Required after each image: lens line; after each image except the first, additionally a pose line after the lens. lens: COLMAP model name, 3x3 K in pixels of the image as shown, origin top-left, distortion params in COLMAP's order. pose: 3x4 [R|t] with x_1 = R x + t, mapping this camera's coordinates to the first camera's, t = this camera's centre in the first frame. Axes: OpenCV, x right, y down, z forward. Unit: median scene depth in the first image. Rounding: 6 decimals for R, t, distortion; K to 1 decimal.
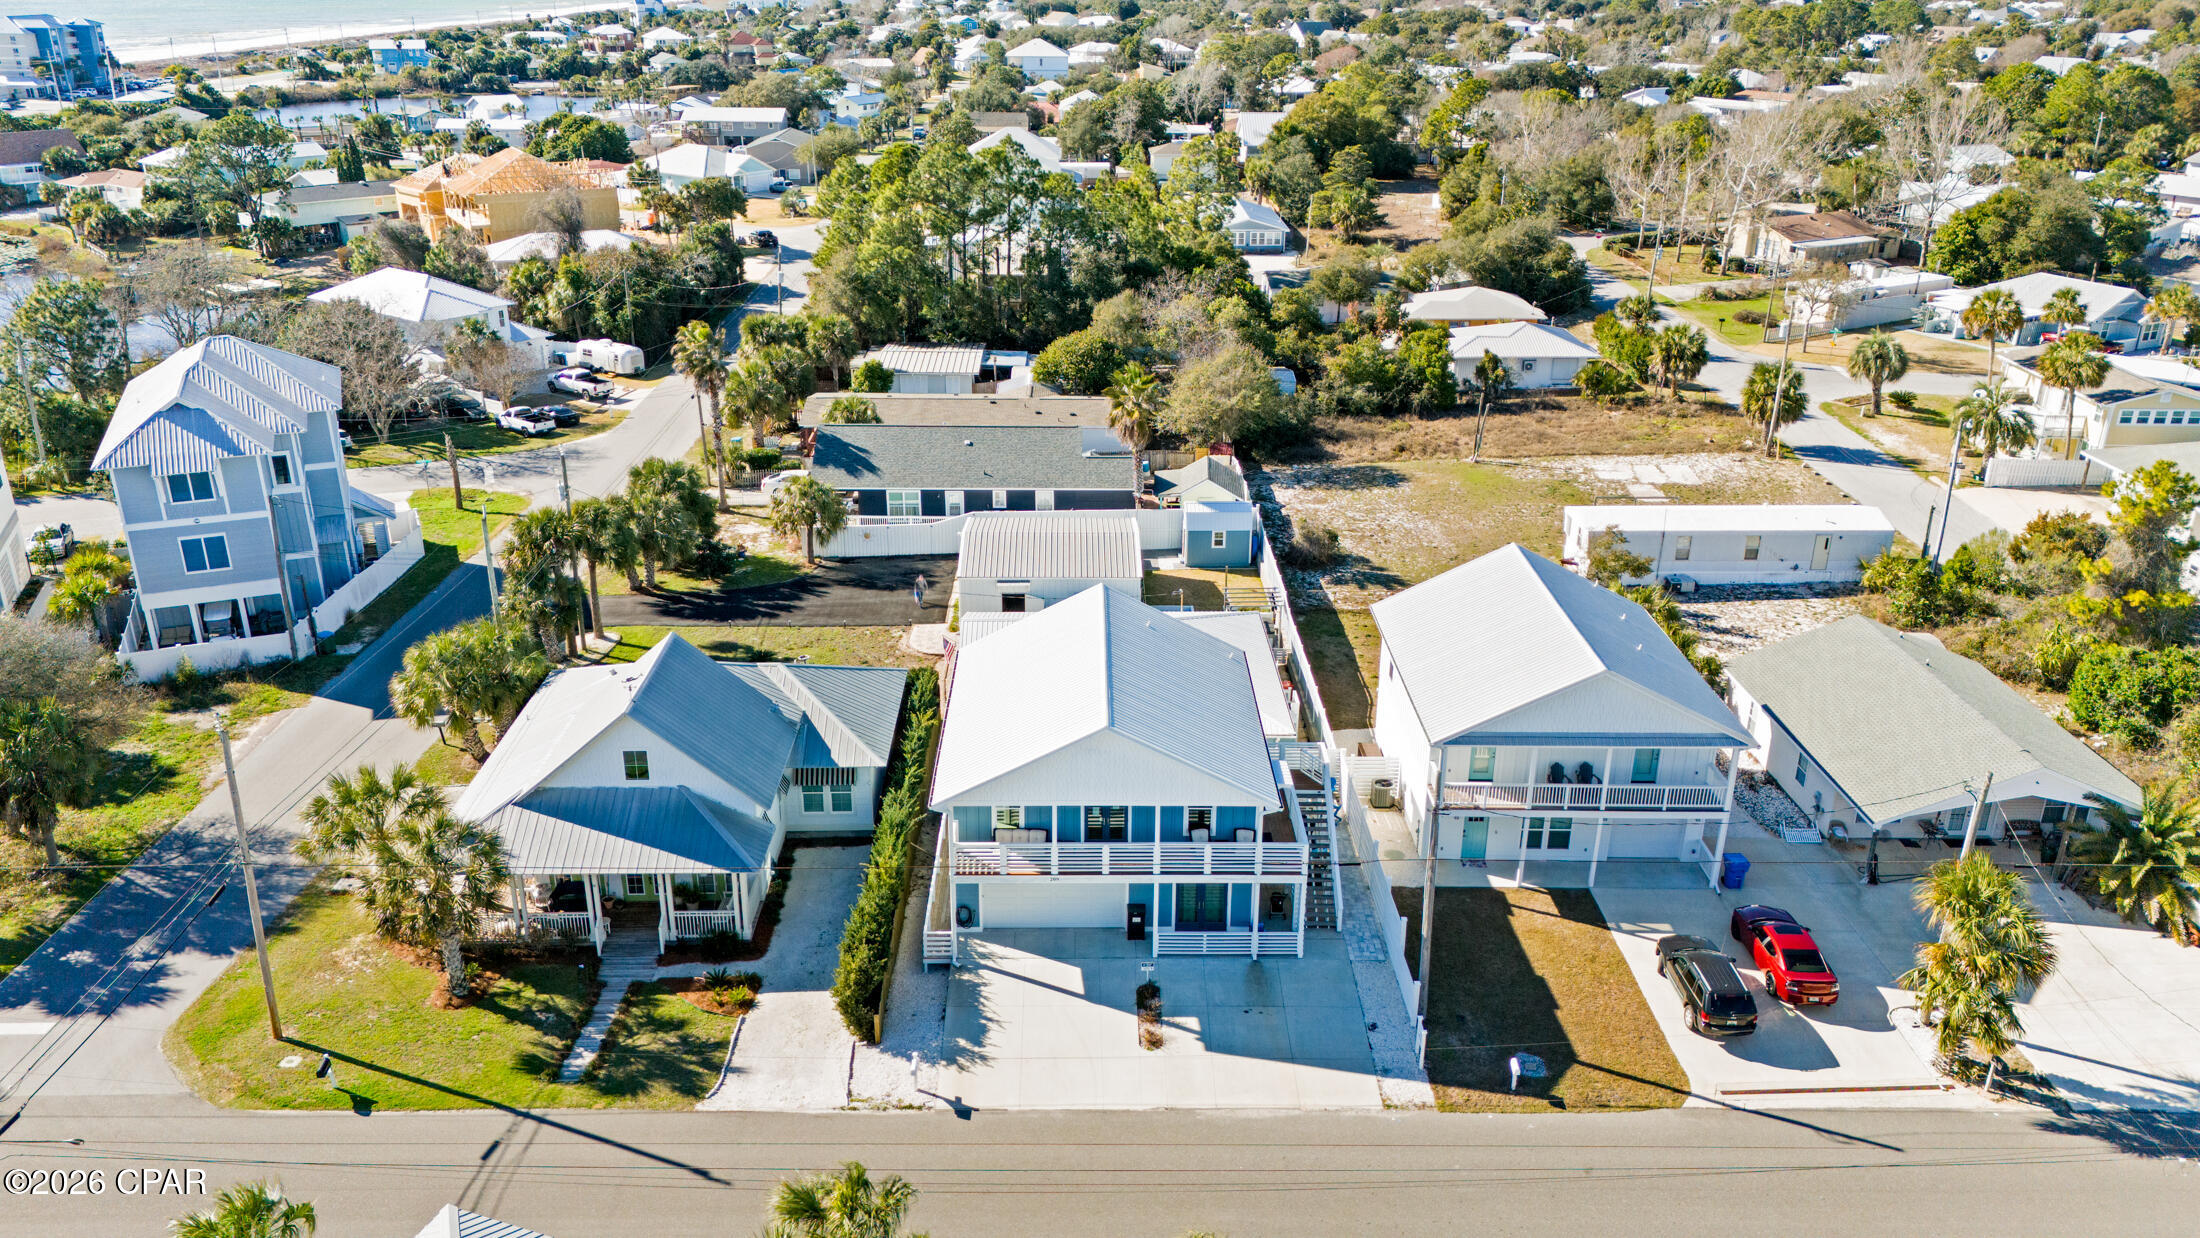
lens RADIAL K [[1608.5, 0, 1100.0], [0, 1608.5, 619.0], [0, 0, 1]] dist [0.066938, -0.040011]
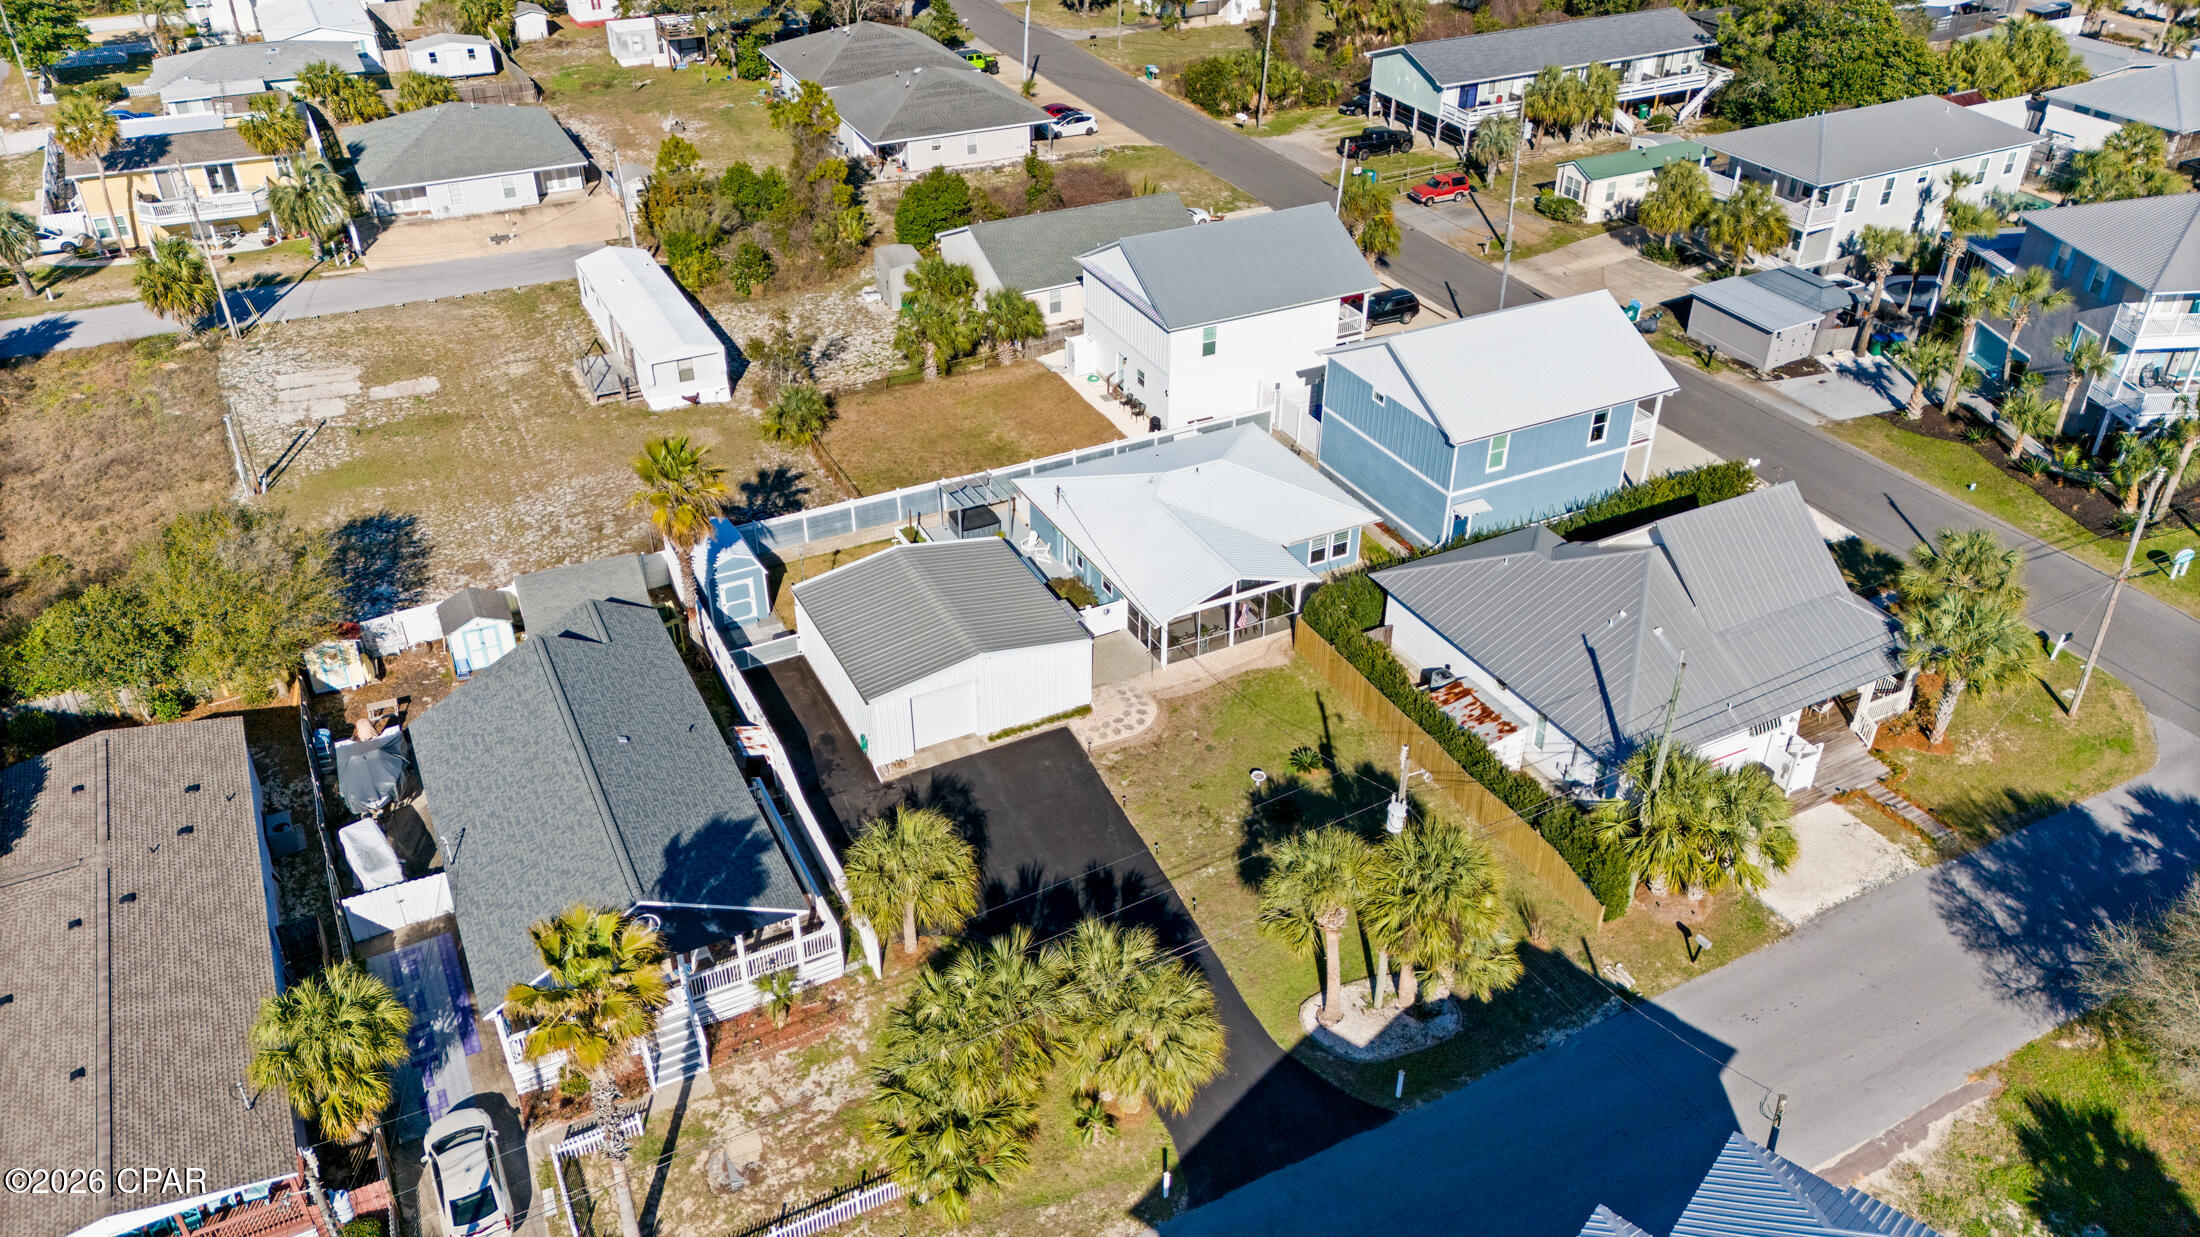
lens RADIAL K [[1614.7, 0, 1100.0], [0, 1614.7, 618.5], [0, 0, 1]] dist [0.084766, -0.087477]
pose [[-0.438222, -0.495524, 0.749945, -0.650918], [0.333766, 0.684970, 0.647624, -0.522848], [-0.834603, 0.534109, -0.134780, 1.047638]]
